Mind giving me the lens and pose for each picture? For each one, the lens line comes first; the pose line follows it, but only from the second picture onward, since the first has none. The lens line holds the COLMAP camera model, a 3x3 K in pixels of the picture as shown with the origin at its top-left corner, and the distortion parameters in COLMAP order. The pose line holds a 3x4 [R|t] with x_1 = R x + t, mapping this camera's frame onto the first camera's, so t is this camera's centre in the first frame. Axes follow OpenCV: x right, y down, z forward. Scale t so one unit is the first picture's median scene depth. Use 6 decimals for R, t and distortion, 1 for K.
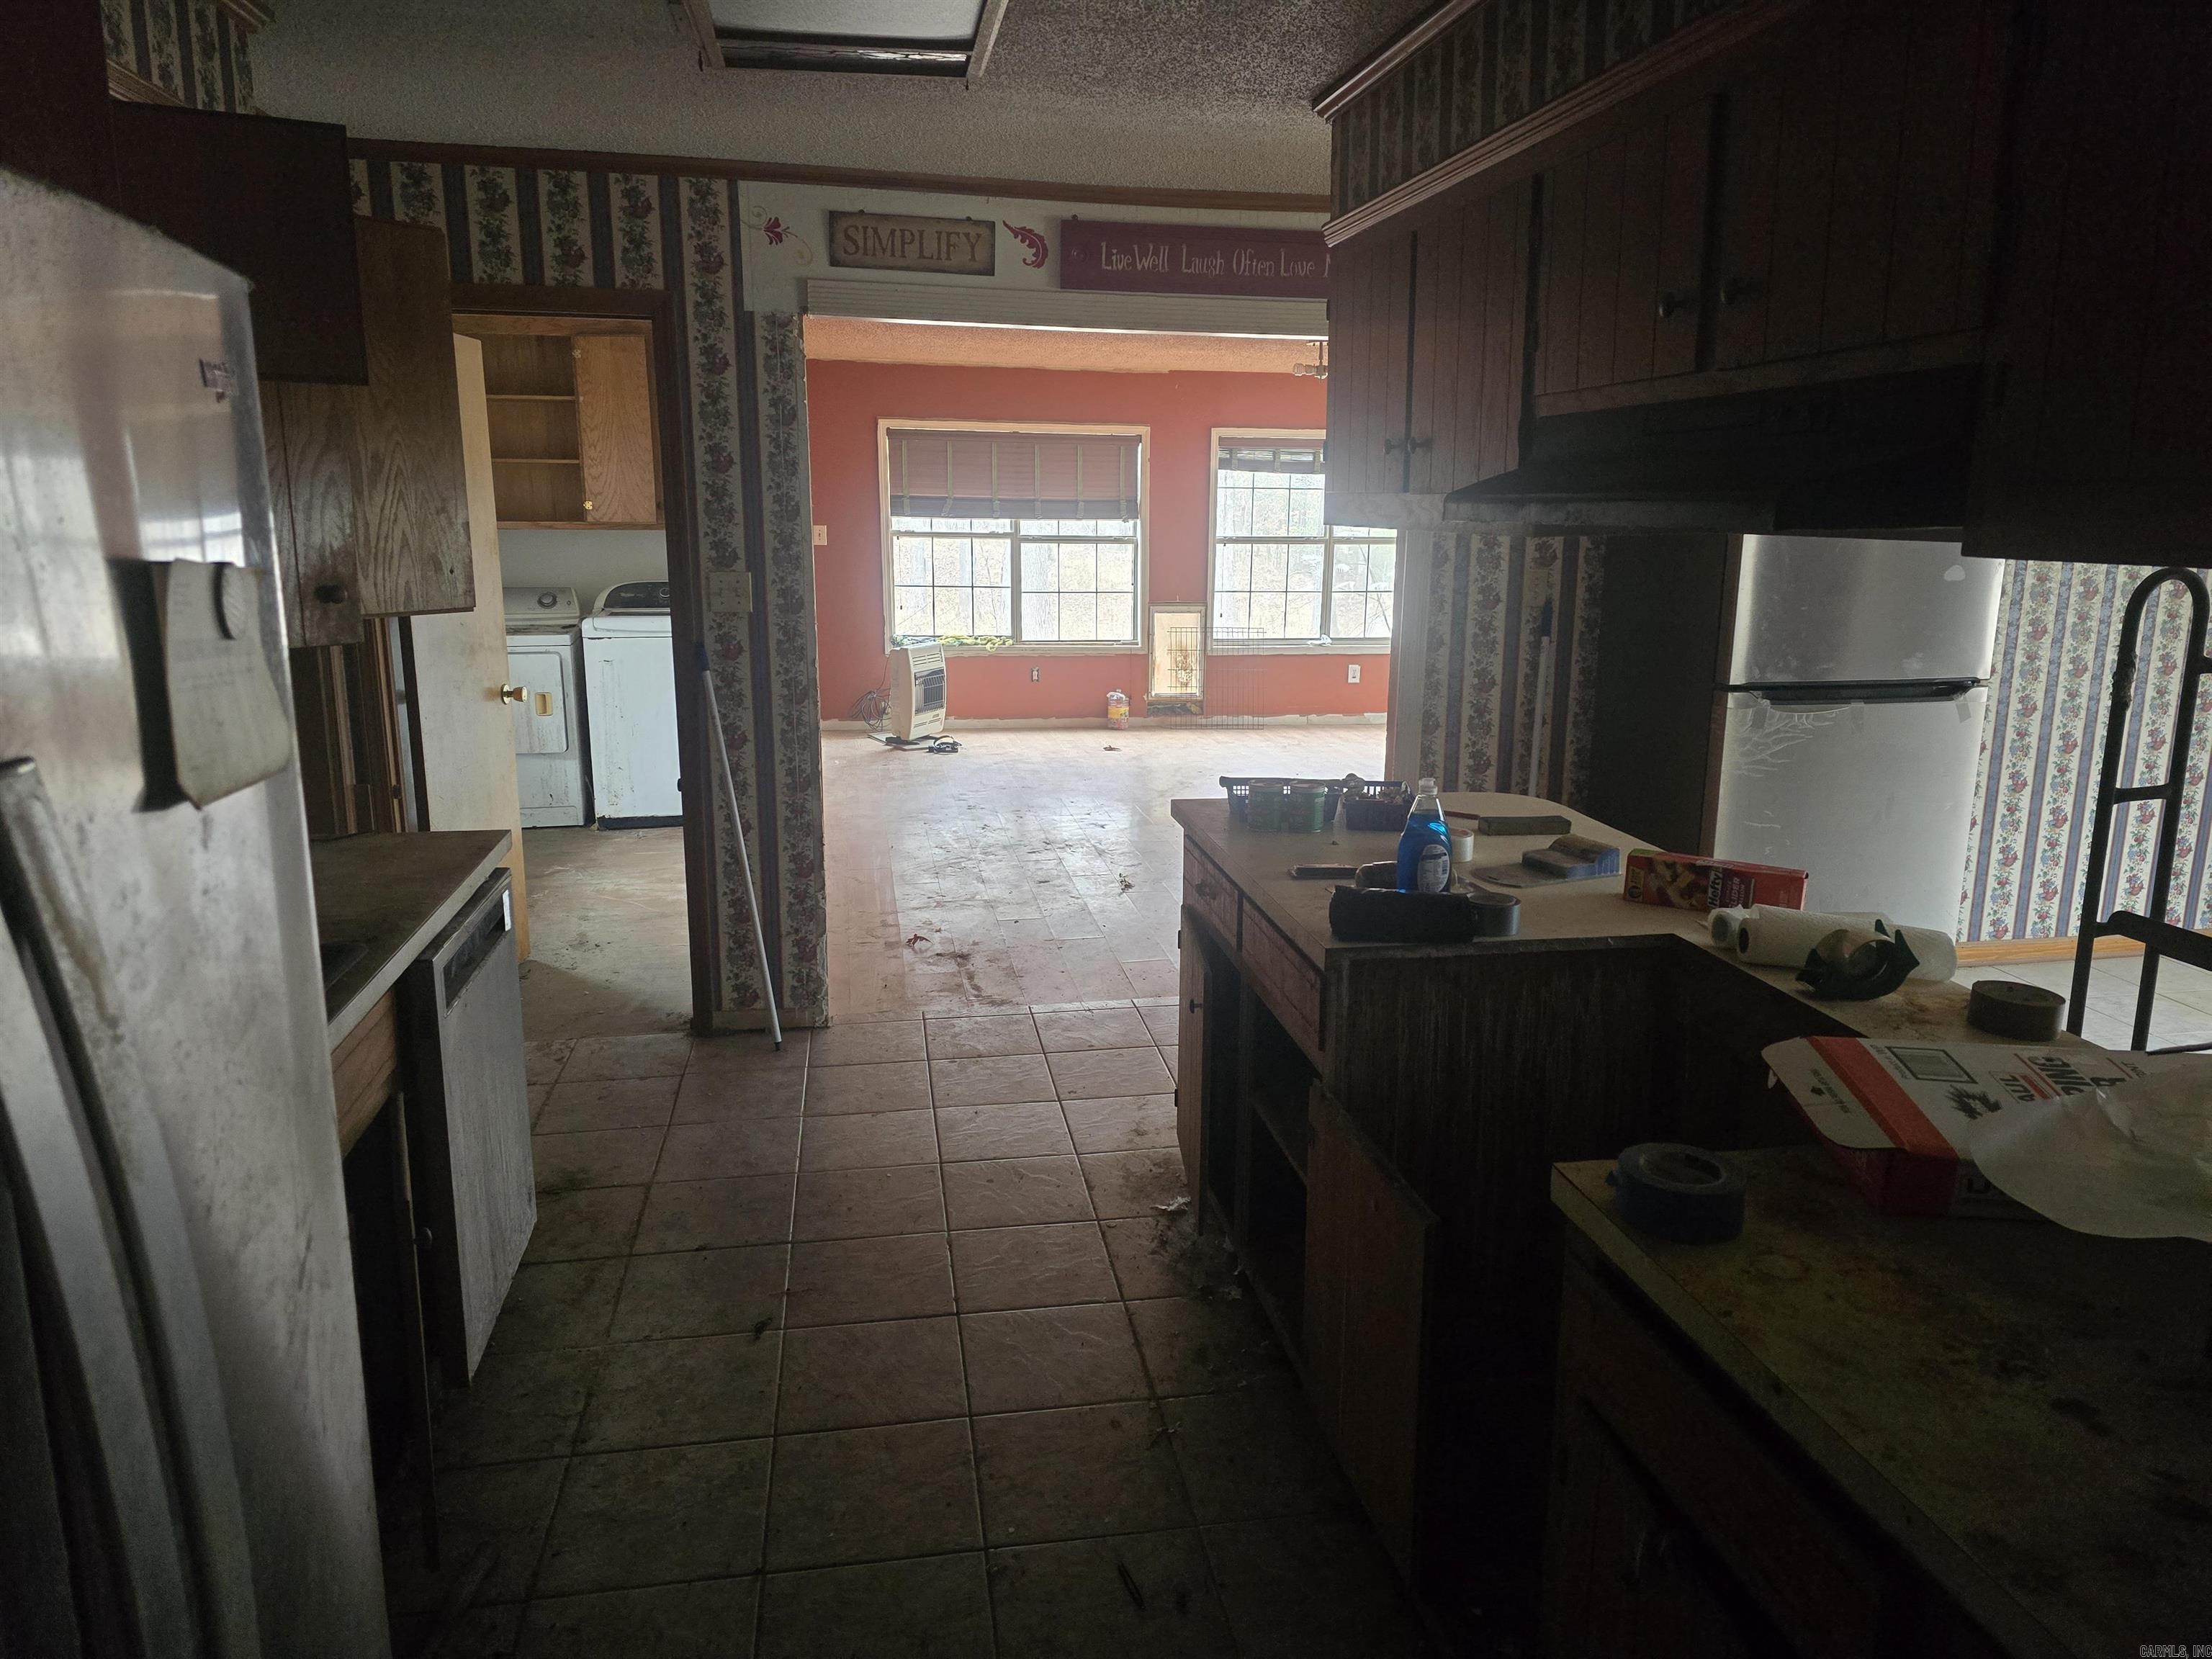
lens RADIAL K [[1514.6, 0, 1149.3], [0, 1514.6, 831.2], [0, 0, 1]] dist [0.069288, -0.034301]
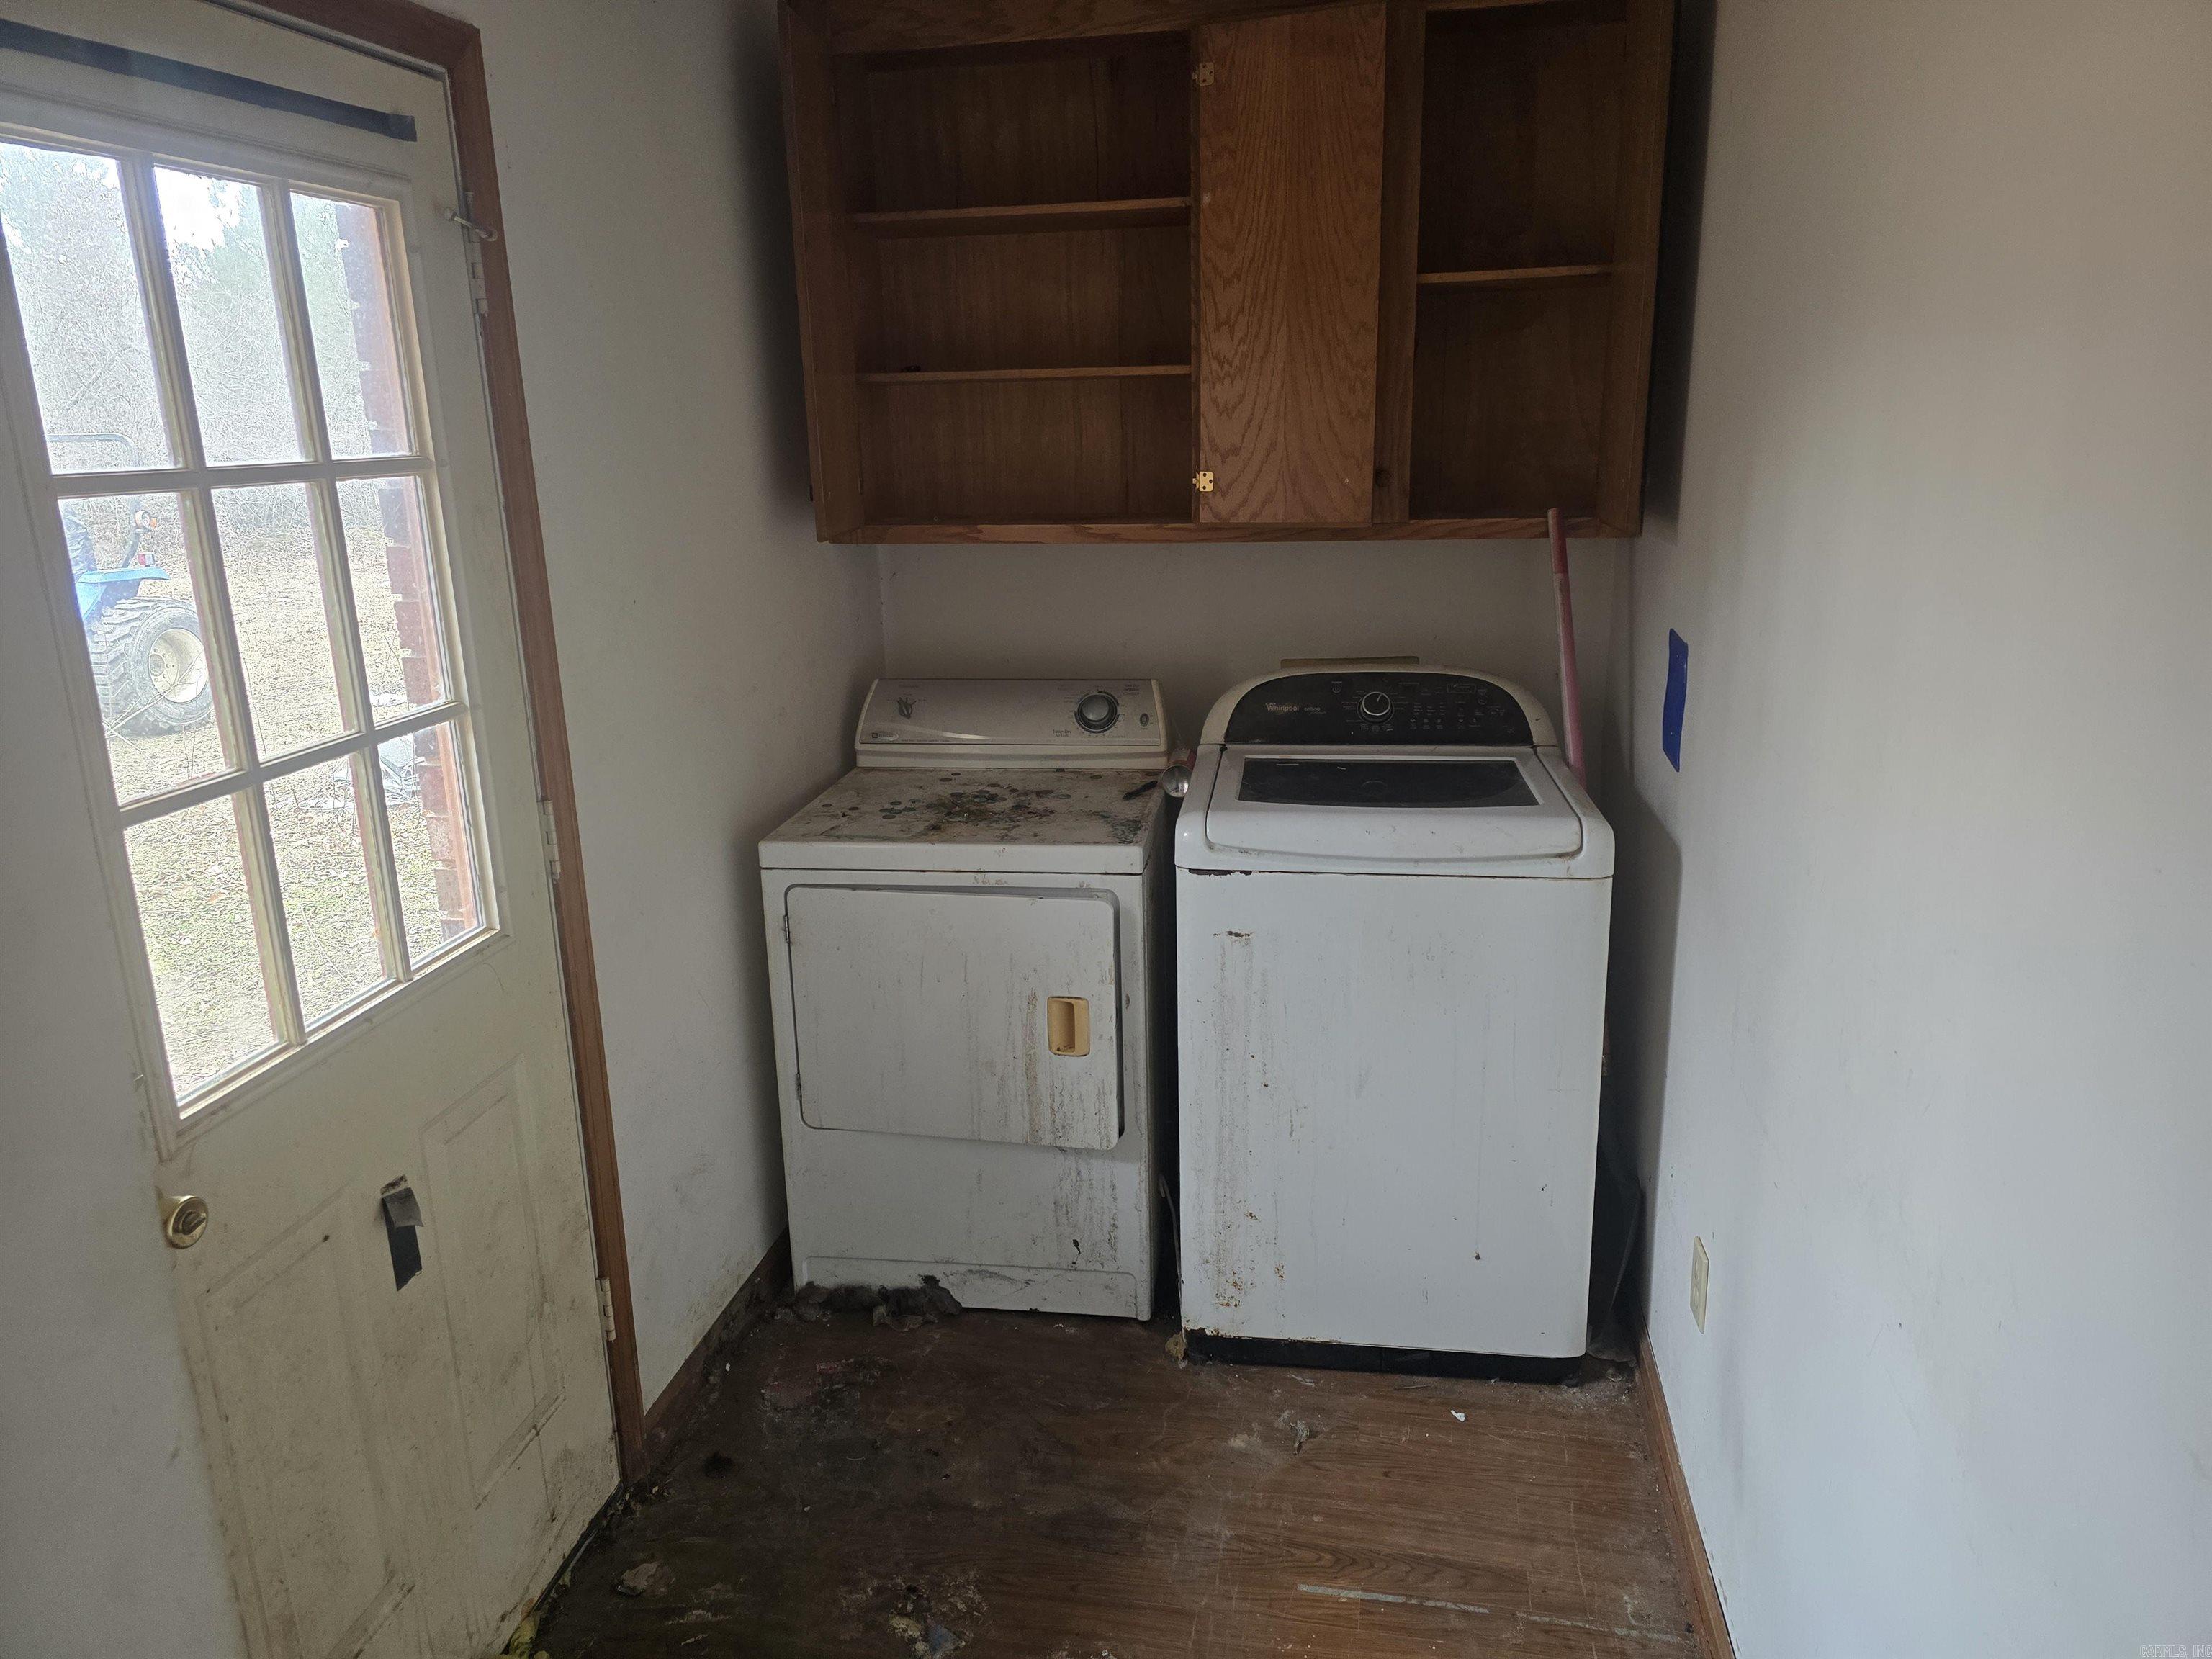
lens RADIAL K [[1514.6, 0, 1119.3], [0, 1514.6, 813.7], [0, 0, 1]] dist [0.069288, -0.034301]
pose [[0.931865, 0.066215, -0.356712, -0.248573], [-0.048504, 0.997115, 0.058380, -0.153710], [0.359548, -0.037101, 0.932389, 0.643049]]
